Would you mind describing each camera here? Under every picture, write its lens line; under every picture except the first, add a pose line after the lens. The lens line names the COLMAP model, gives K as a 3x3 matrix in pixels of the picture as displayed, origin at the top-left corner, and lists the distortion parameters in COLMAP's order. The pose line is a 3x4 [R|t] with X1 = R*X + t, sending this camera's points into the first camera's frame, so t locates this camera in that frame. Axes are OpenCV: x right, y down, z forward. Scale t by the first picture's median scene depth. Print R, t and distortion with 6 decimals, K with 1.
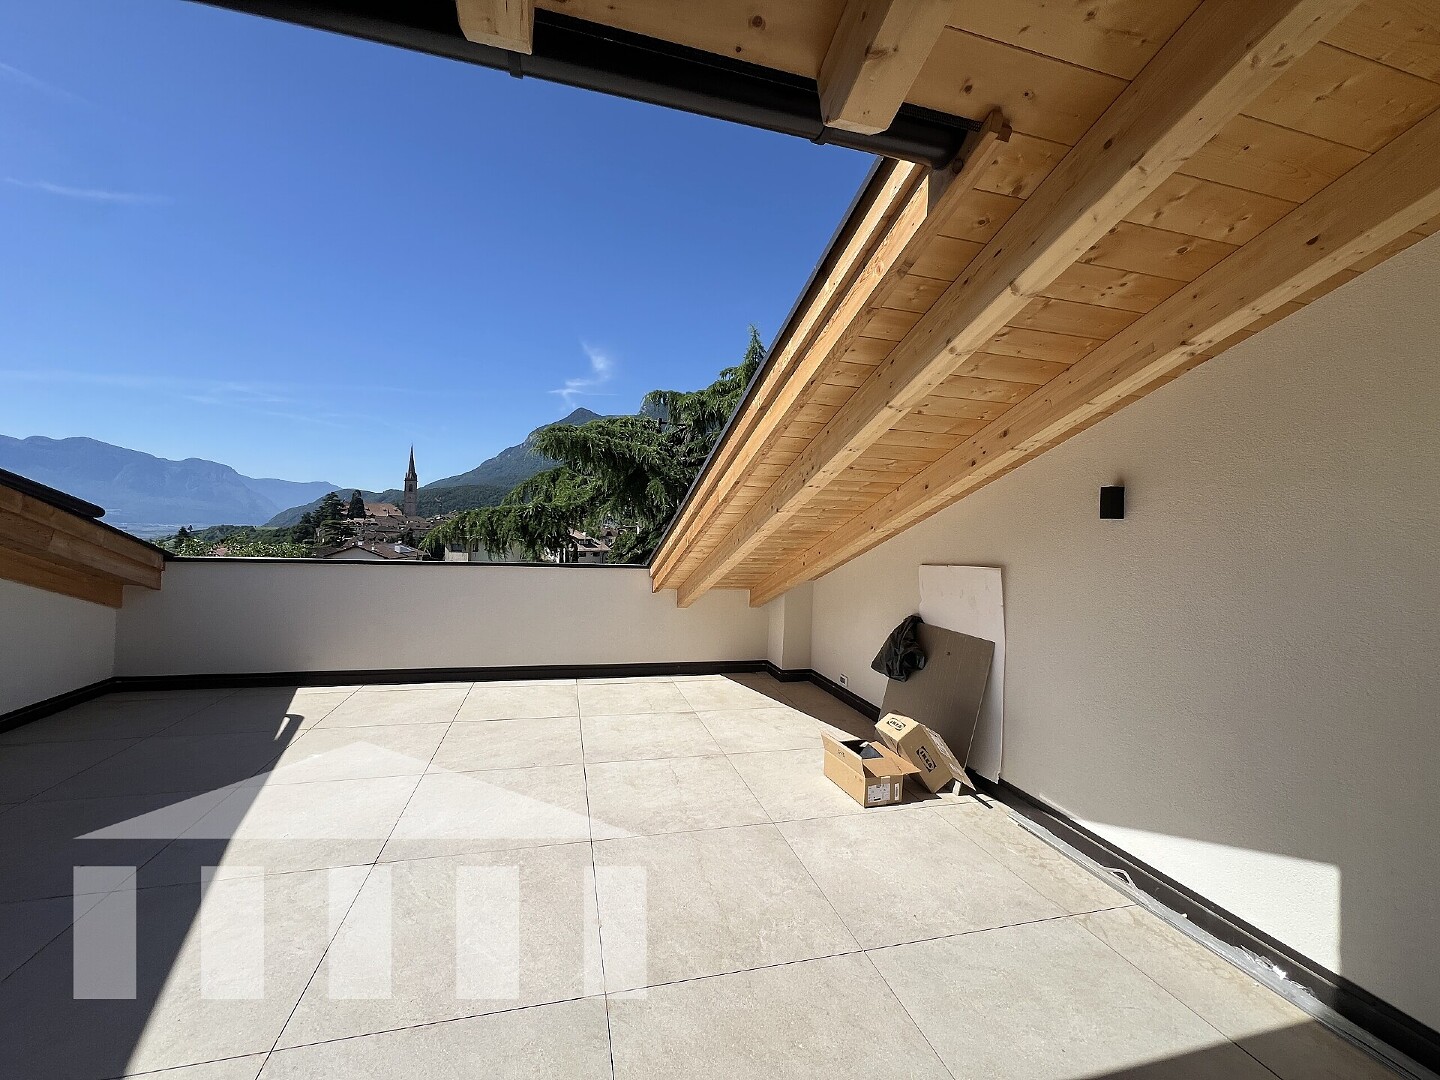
lens RADIAL K [[575.6, 0, 716.4], [0, 575.6, 534.6], [0, 0, 1]] dist [-0.000506, 0.000154]
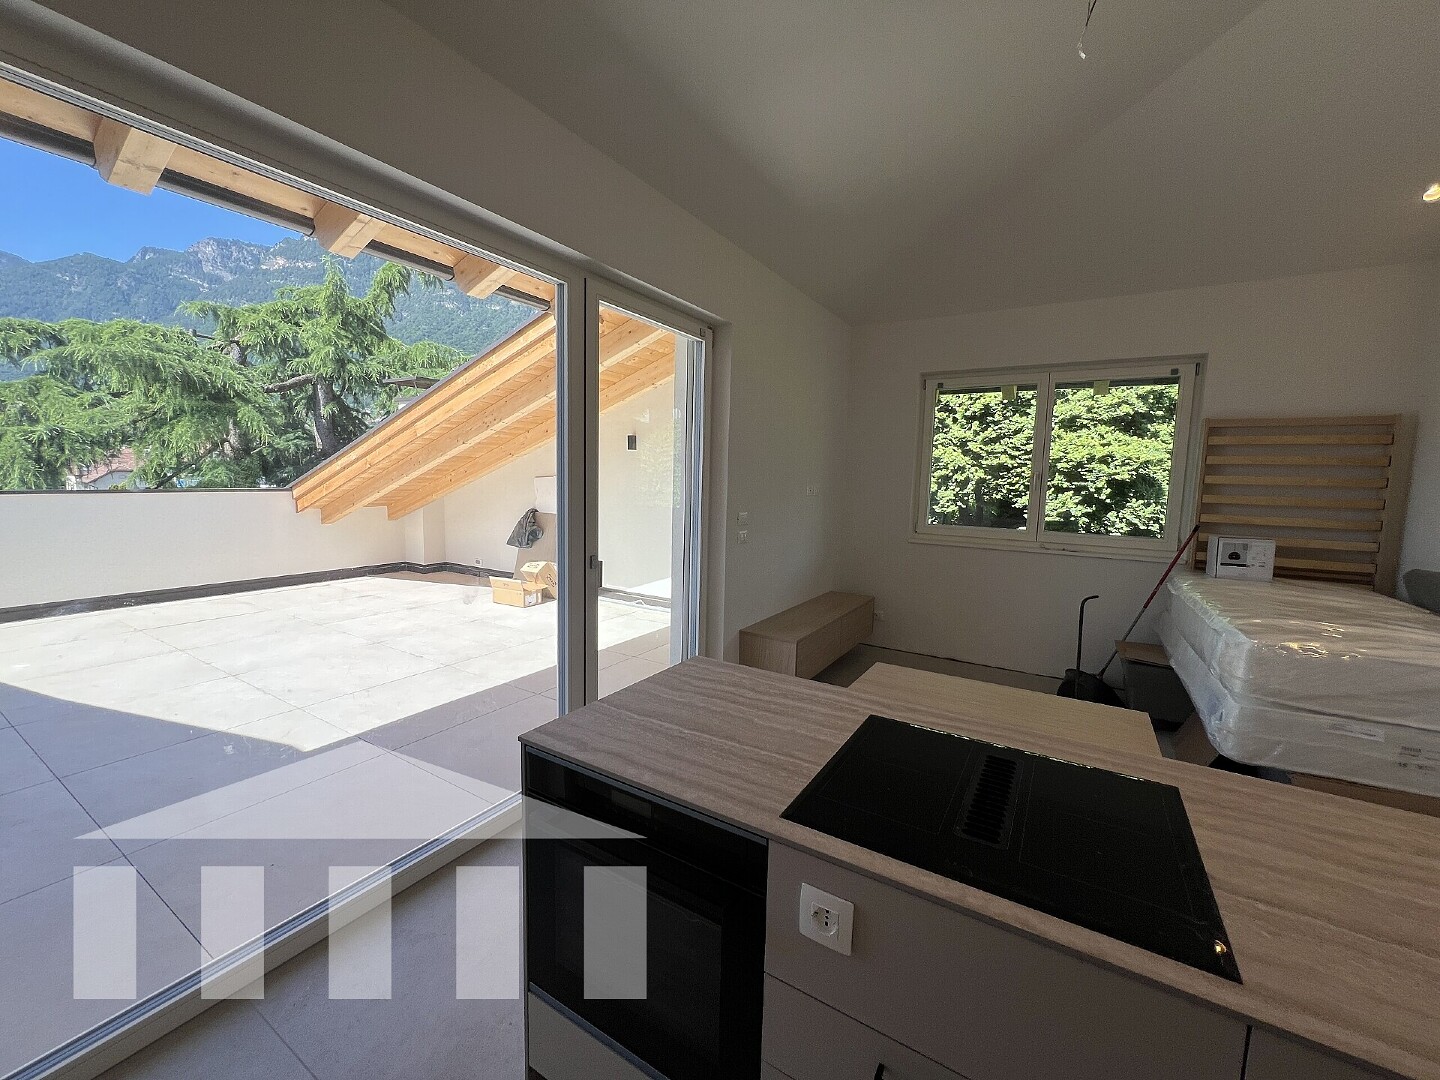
lens RADIAL K [[579.4, 0, 715.4], [0, 579.4, 533.5], [0, 0, 1]] dist [-0.000763, -0.000013]
pose [[0.730251, -0.086198, 0.677720, -0.198071], [0.008618, 0.993092, 0.117024, 0.011058], [-0.683125, -0.079616, 0.725949, -0.276809]]
